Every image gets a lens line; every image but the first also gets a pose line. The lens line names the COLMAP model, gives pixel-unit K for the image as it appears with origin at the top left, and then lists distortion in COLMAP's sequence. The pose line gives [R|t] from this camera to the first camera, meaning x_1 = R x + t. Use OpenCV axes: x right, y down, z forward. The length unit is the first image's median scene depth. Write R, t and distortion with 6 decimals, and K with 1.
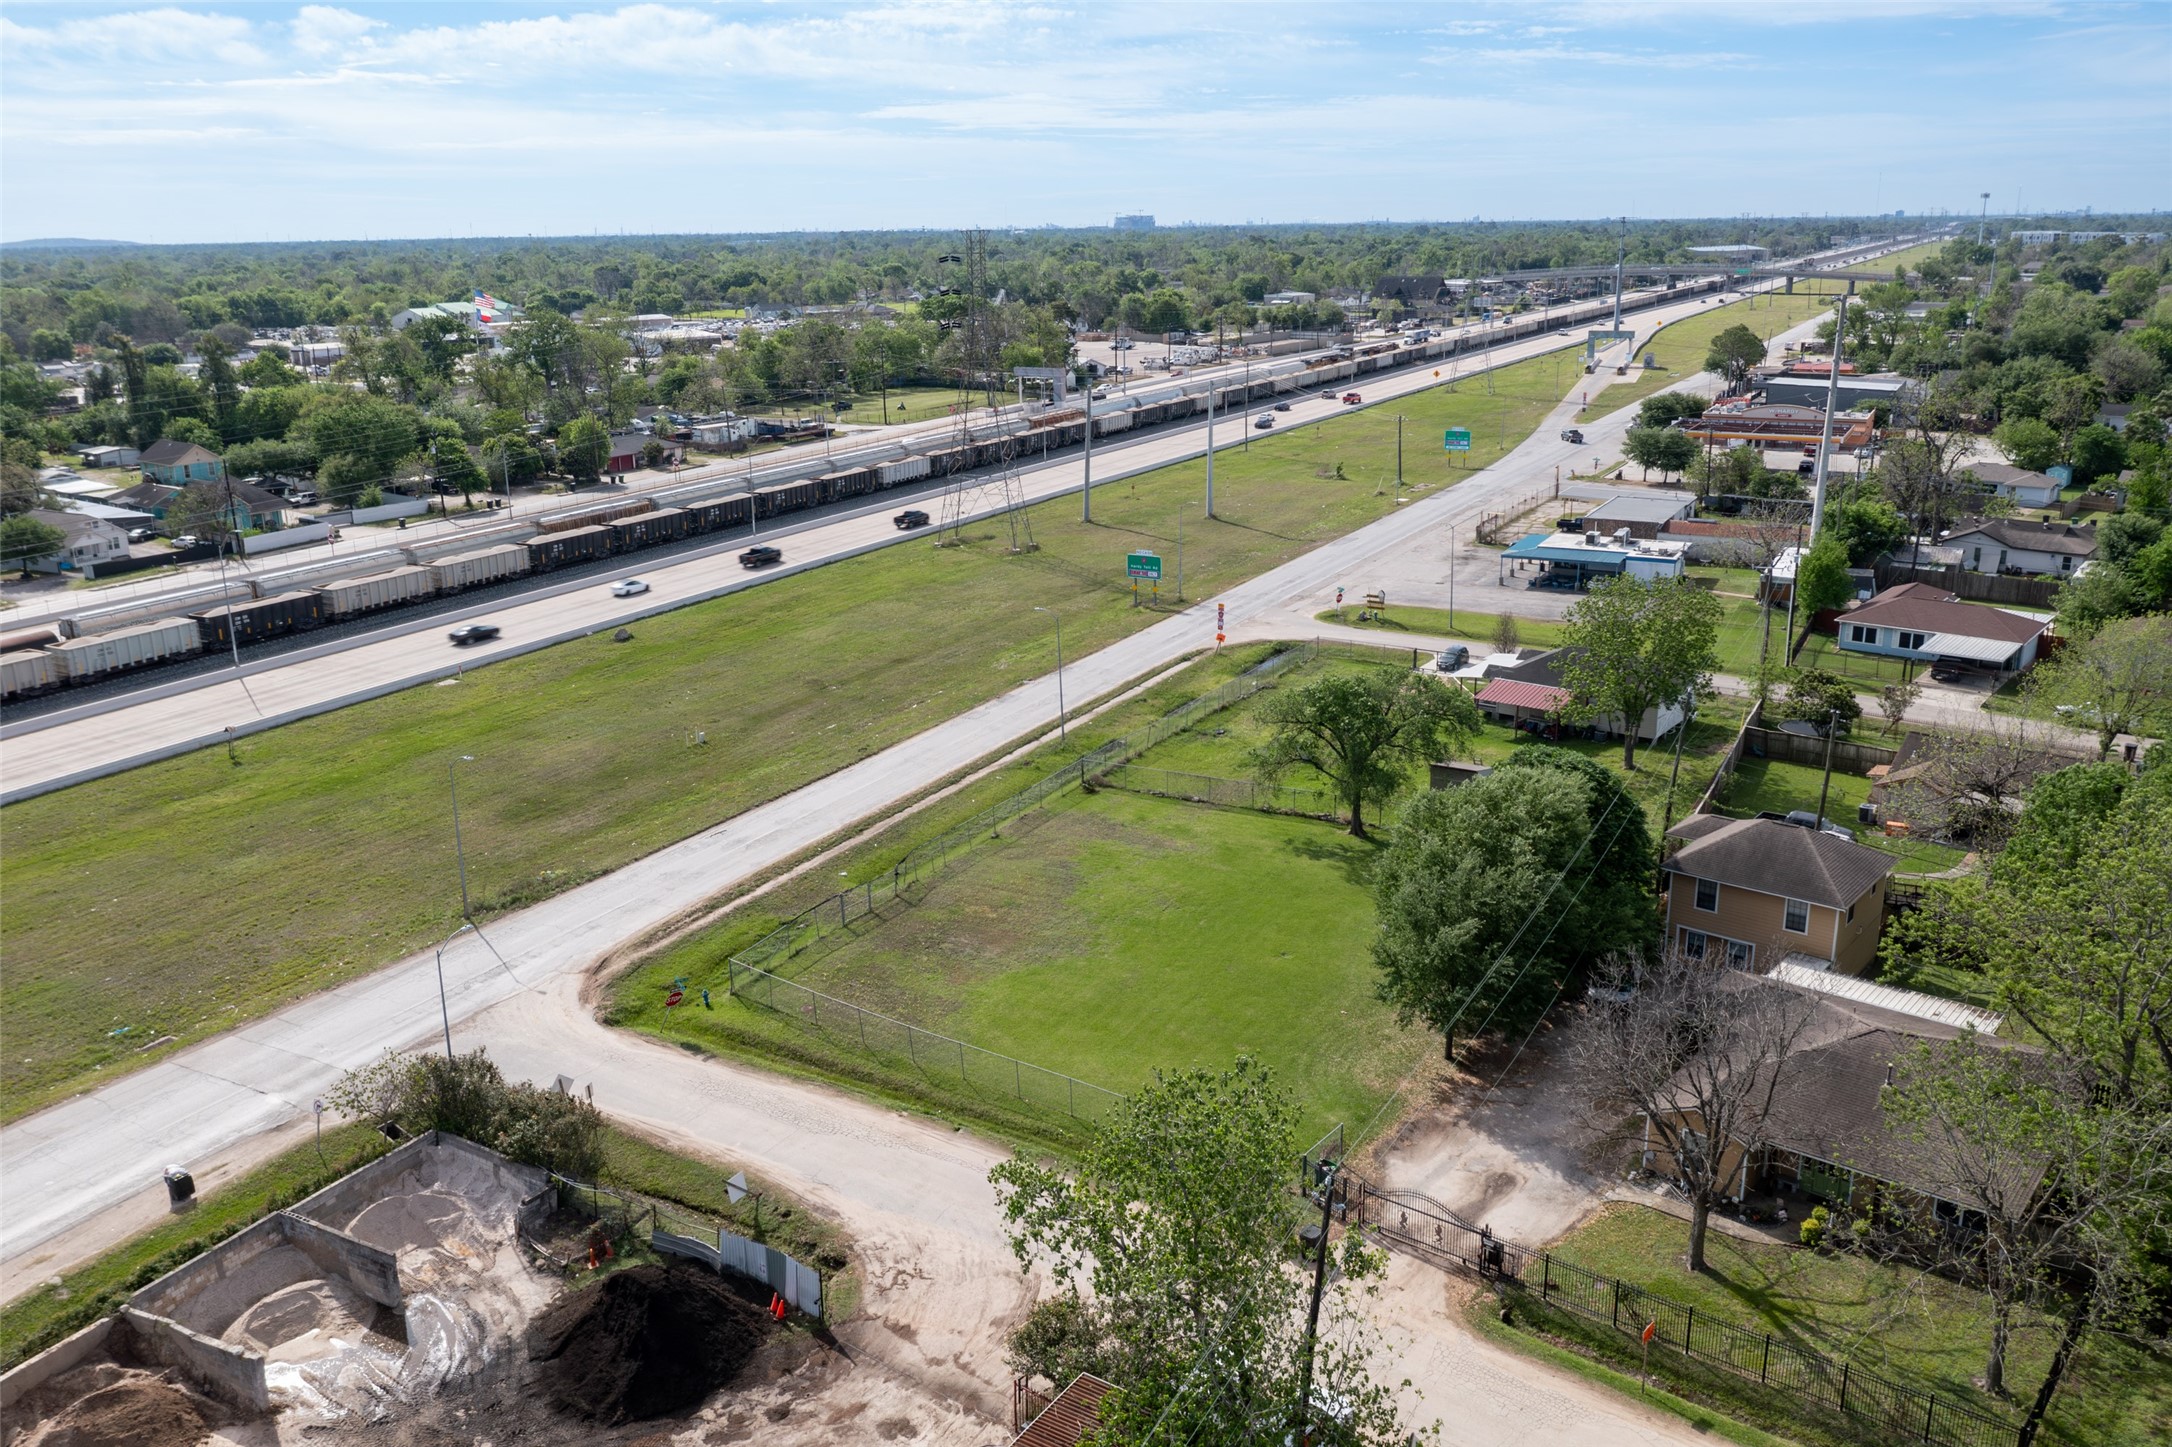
lens RADIAL K [[1712.9, 0, 1086.0], [0, 1712.9, 691.1], [0, 0, 1]] dist [-0.016797, 0.000464]
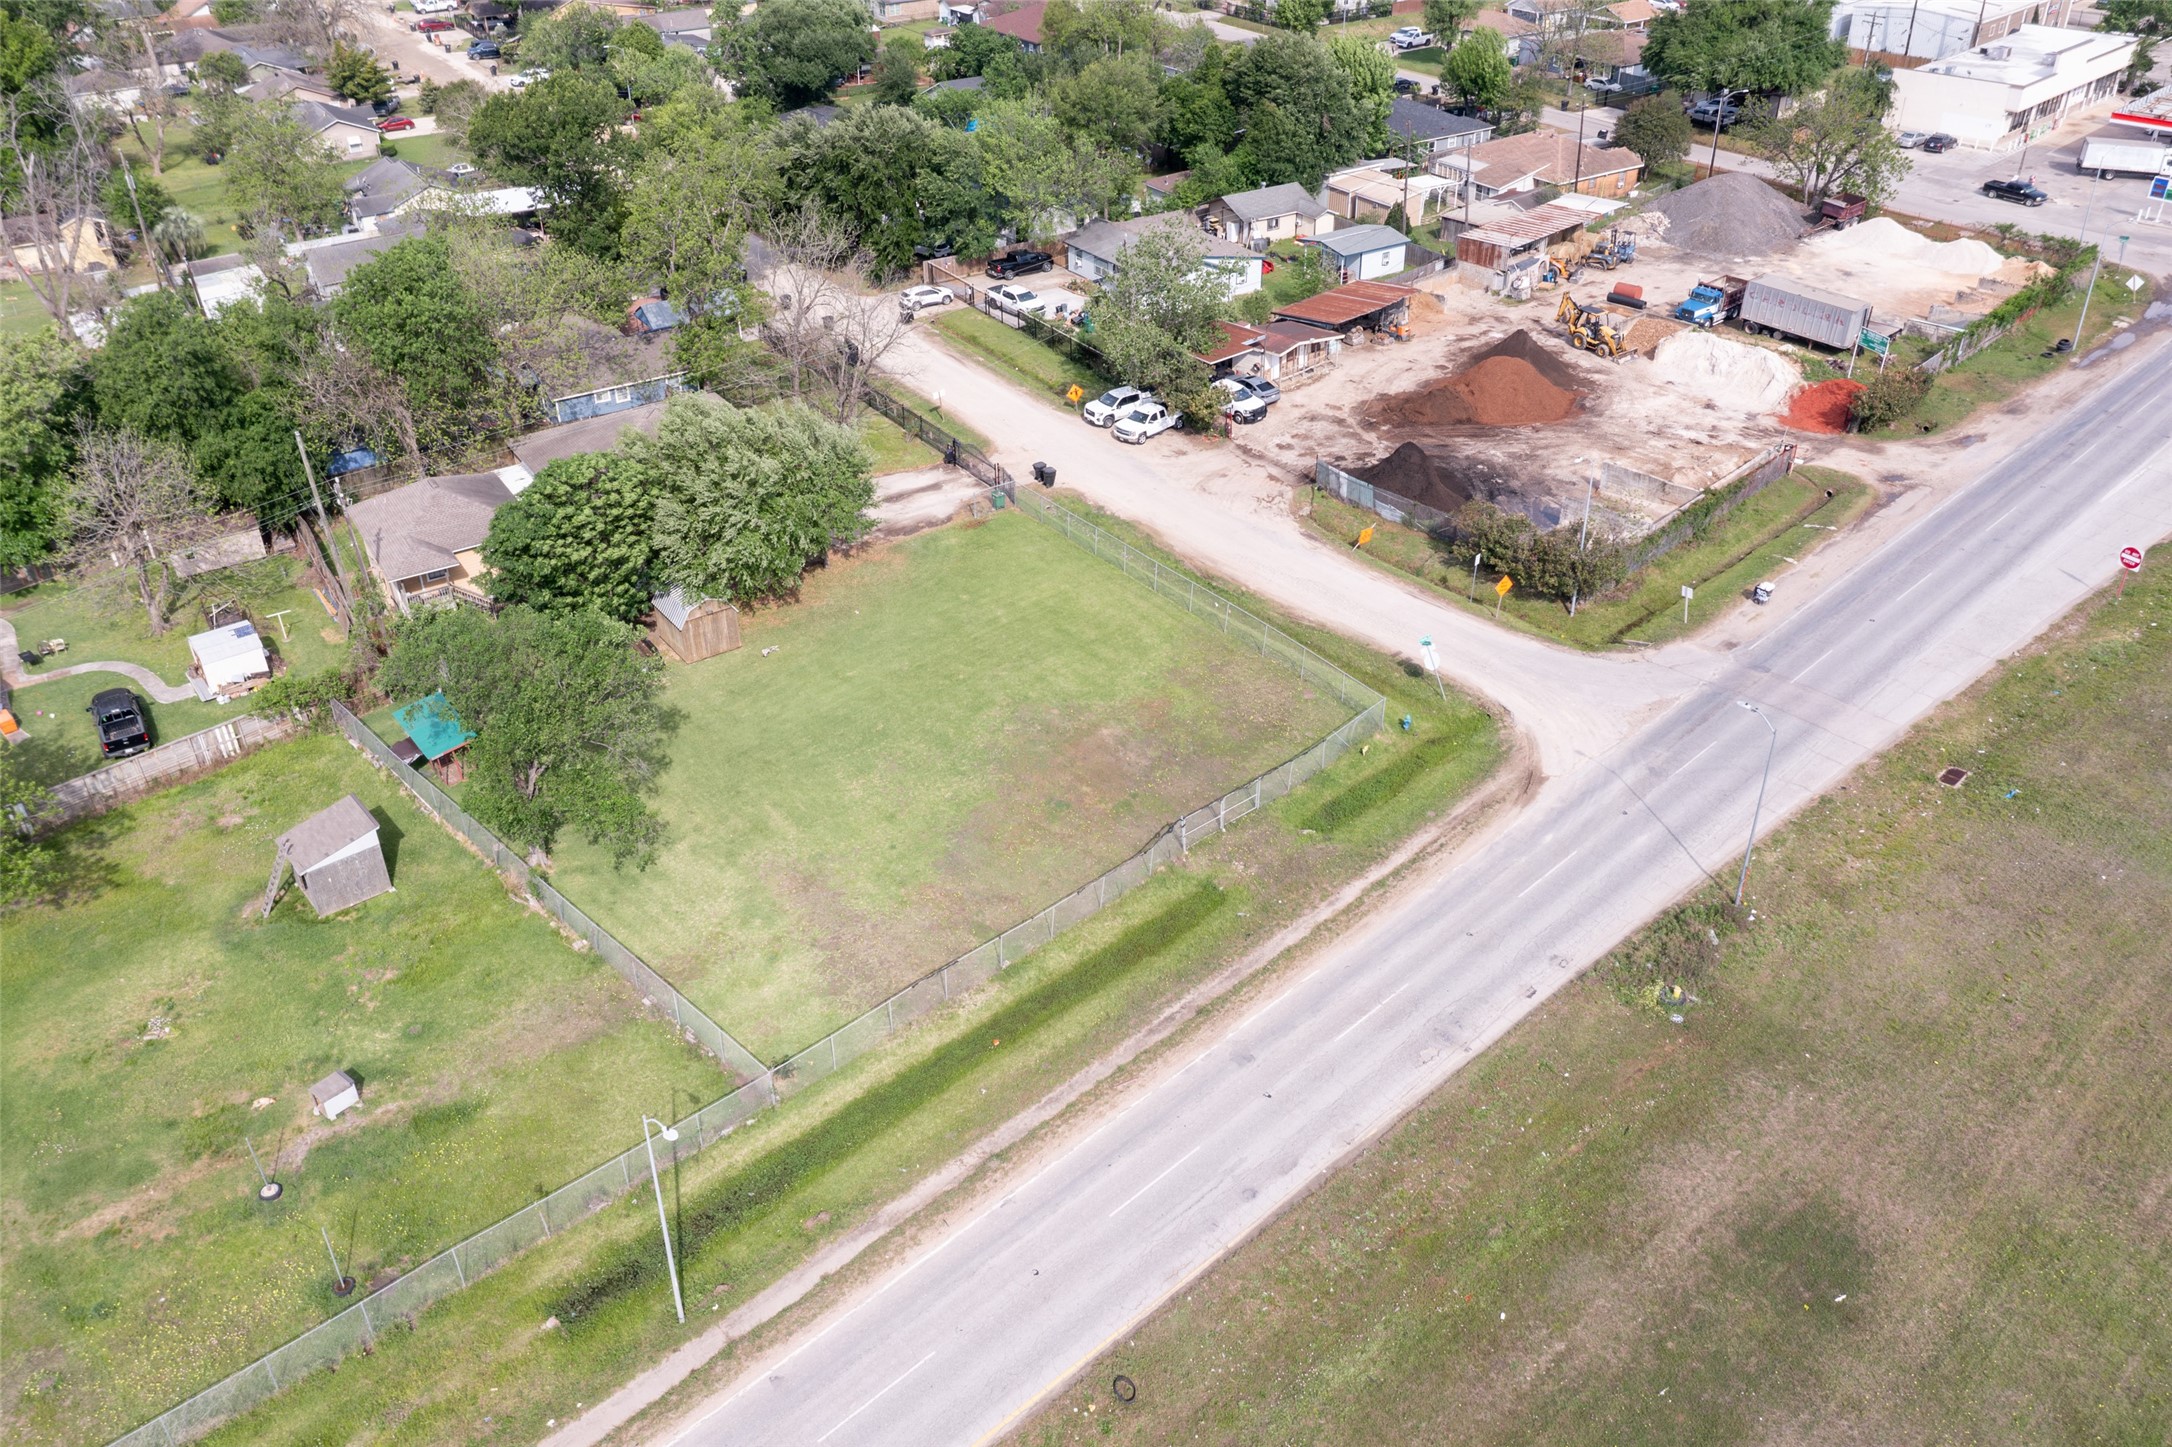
lens RADIAL K [[1712.9, 0, 1079.2], [0, 1712.9, 726.1], [0, 0, 1]] dist [-0.016797, 0.000464]
pose [[-0.952605, -0.134960, 0.272635, -0.216896], [0.109983, 0.682793, 0.722286, -0.393996], [-0.283632, 0.718039, -0.635589, 1.173787]]
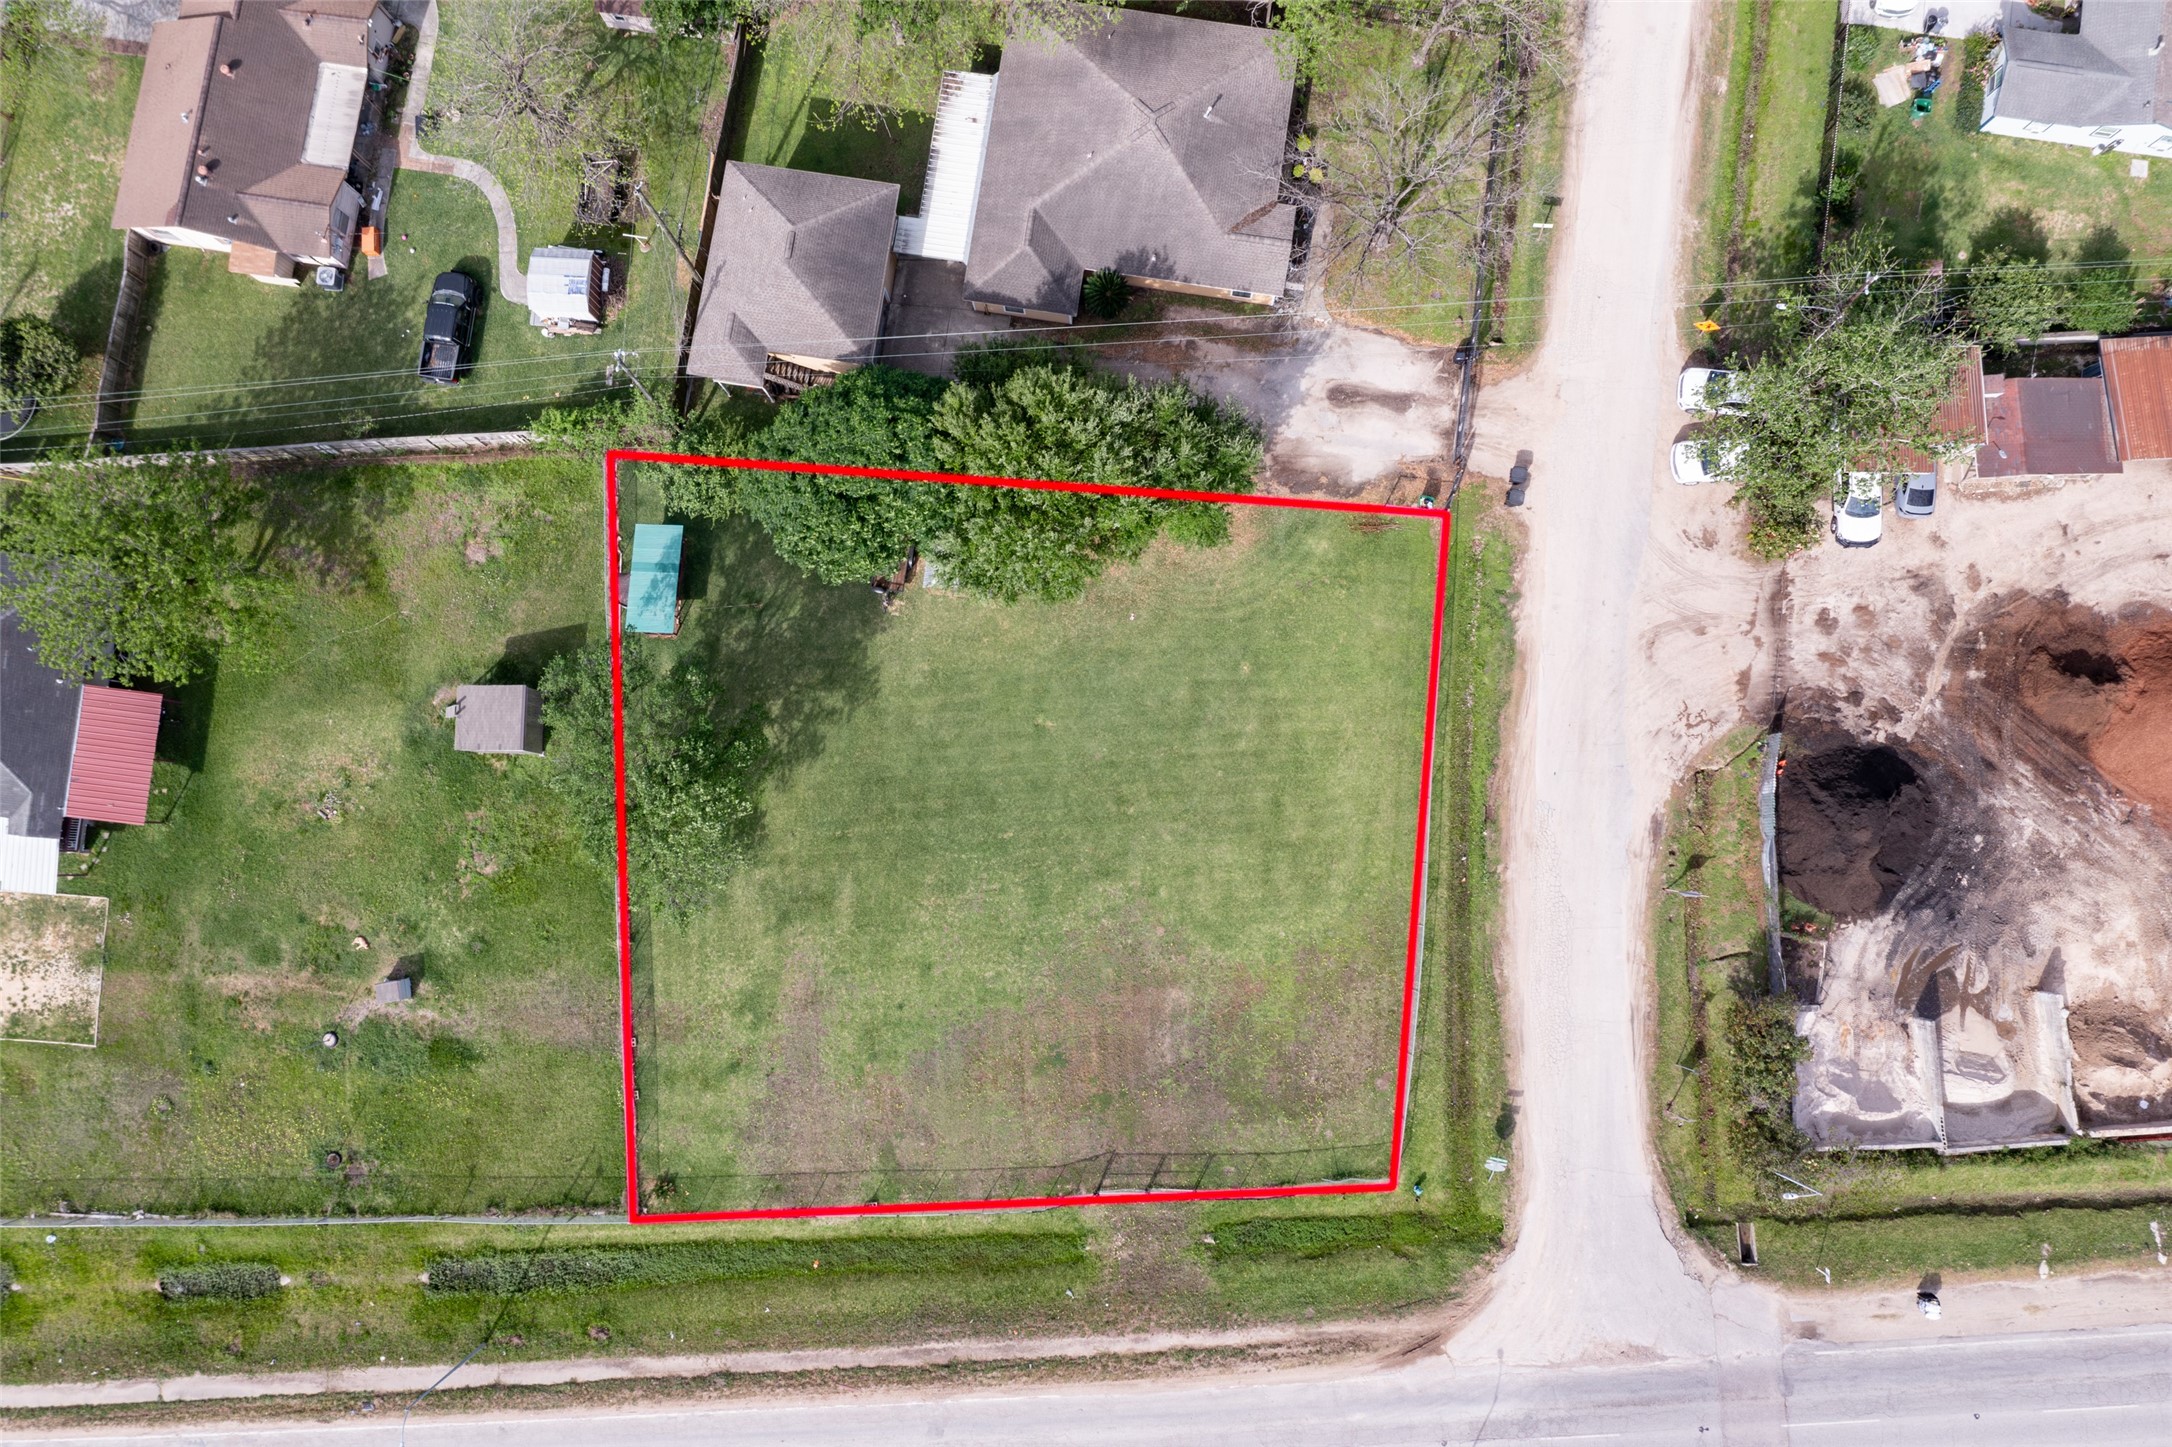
lens RADIAL K [[1712.9, 0, 1081.8], [0, 1712.9, 723.1], [0, 0, 1]] dist [-0.016797, 0.000464]
pose [[-0.520017, -0.848036, 0.102066, 0.003065], [0.255982, -0.040726, 0.965823, -0.556375], [-0.814896, 0.528371, 0.238261, 0.540622]]
